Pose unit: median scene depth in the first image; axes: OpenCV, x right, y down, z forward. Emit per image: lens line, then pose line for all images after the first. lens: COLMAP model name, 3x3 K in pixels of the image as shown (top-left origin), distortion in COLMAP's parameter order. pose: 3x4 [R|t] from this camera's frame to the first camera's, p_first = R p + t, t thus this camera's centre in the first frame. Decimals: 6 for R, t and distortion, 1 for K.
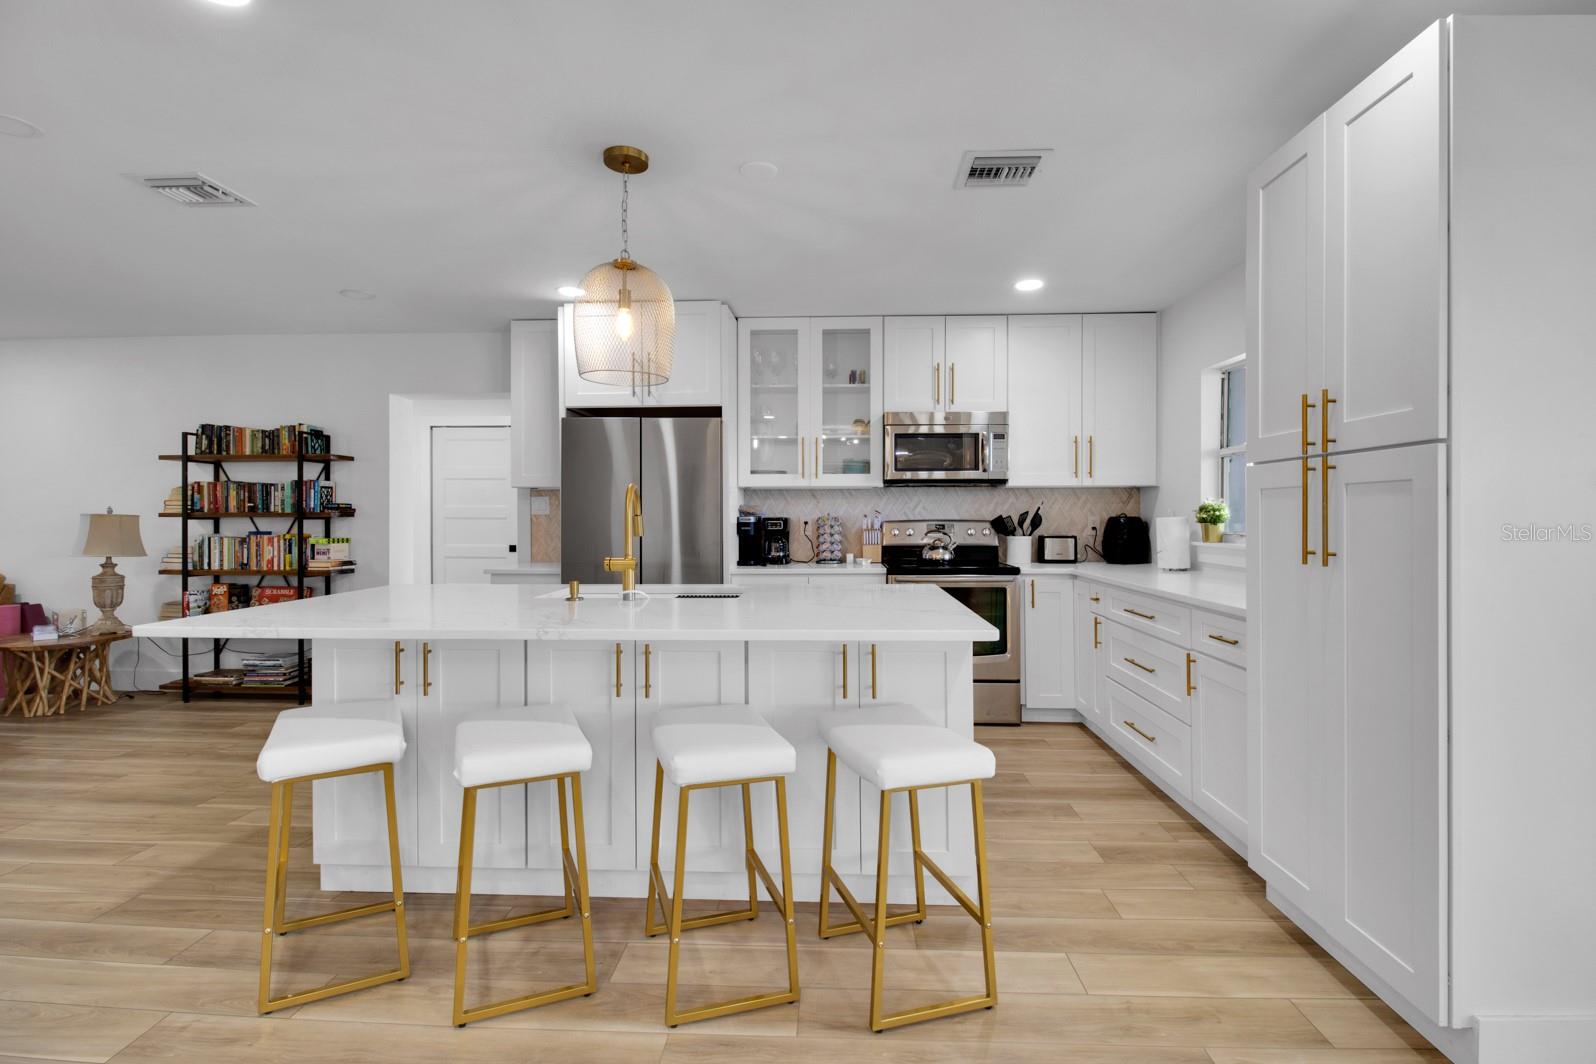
lens RADIAL K [[756.8, 0, 803.8], [0, 756.8, 523.2], [0, 0, 1]] dist [-0.001603, -0.003090]
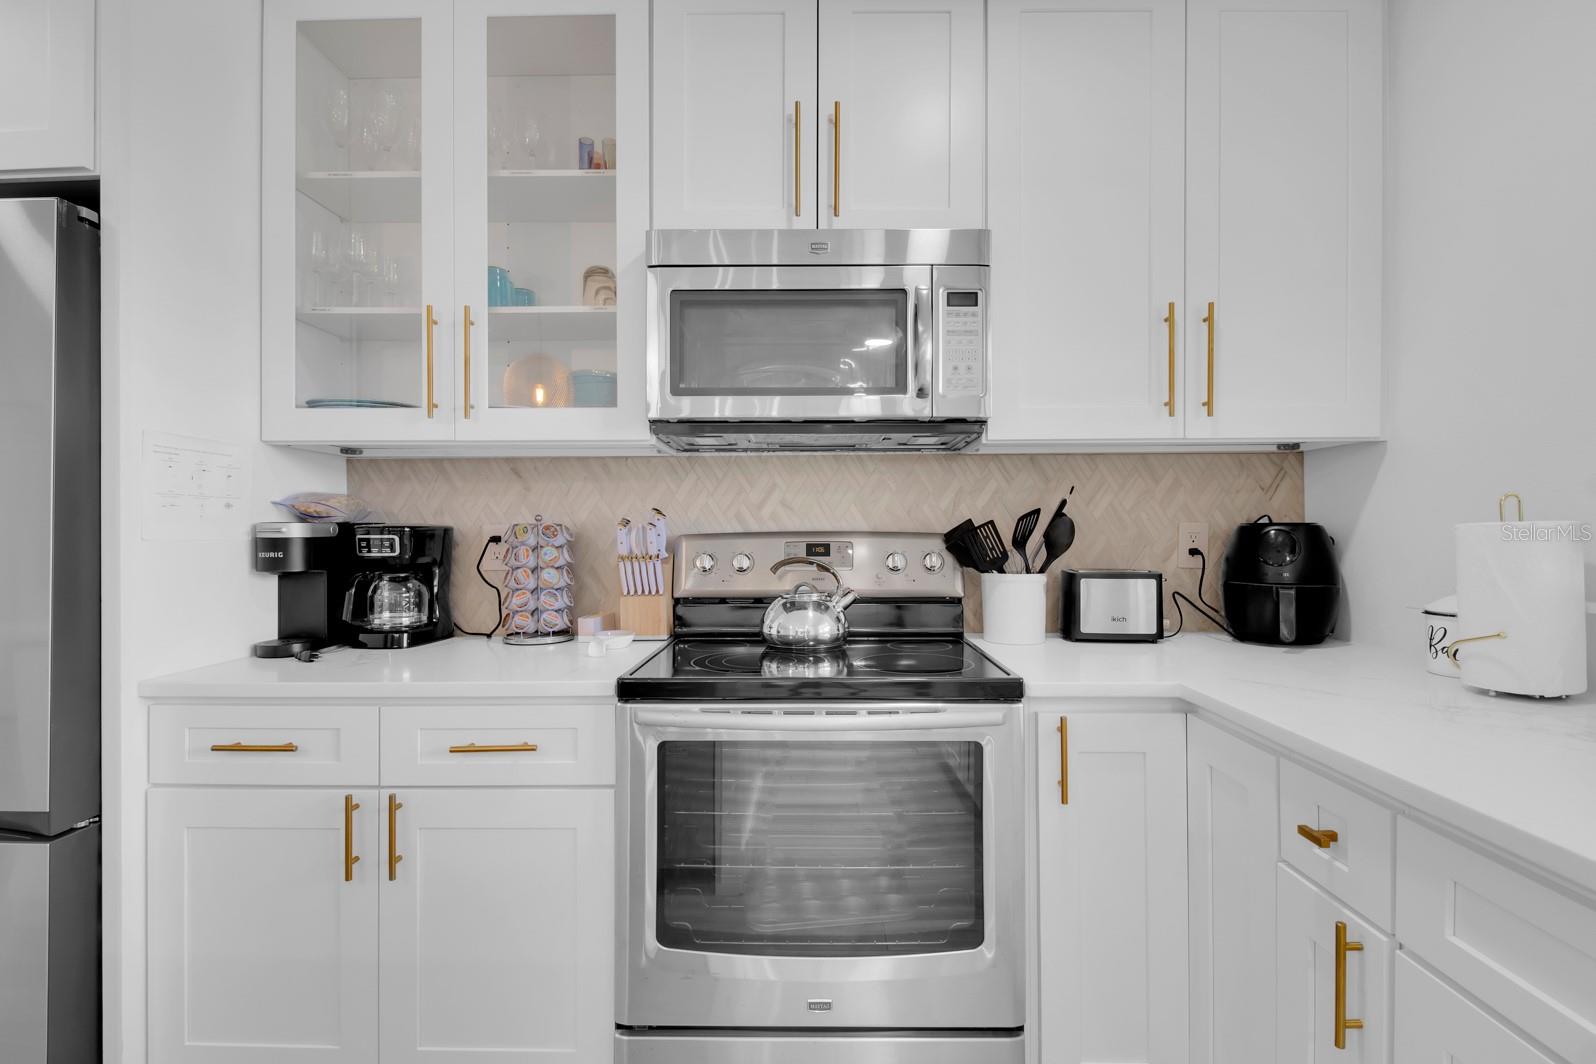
lens RADIAL K [[756.8, 0, 794.7], [0, 756.8, 539.4], [0, 0, 1]] dist [-0.001603, -0.003090]
pose [[0.999794, -0.000789, 0.020266, 0.163997], [0.000614, 0.999963, 0.008616, -0.003837], [-0.020272, -0.008602, 0.999757, 0.616192]]
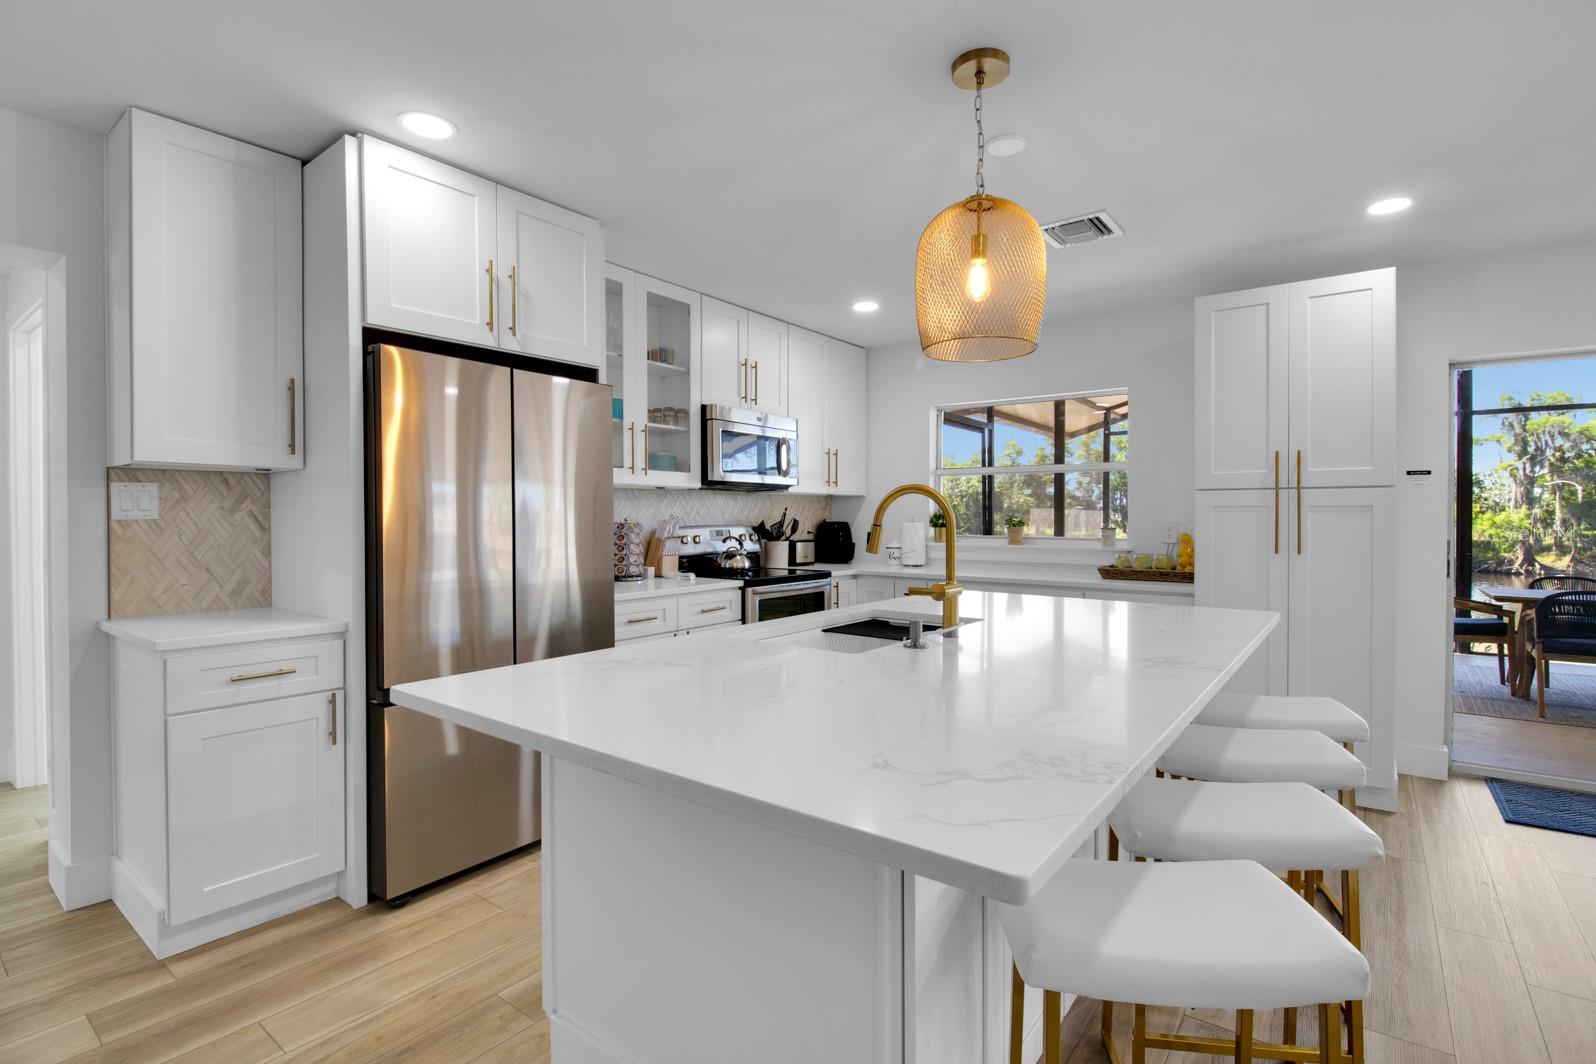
lens RADIAL K [[756.8, 0, 808.4], [0, 756.8, 529.4], [0, 0, 1]] dist [-0.001603, -0.003090]
pose [[0.575894, -0.009936, 0.817464, -0.531008], [0.003193, 0.999946, 0.009904, -0.008635], [-0.817518, -0.003094, 0.575894, 0.385244]]
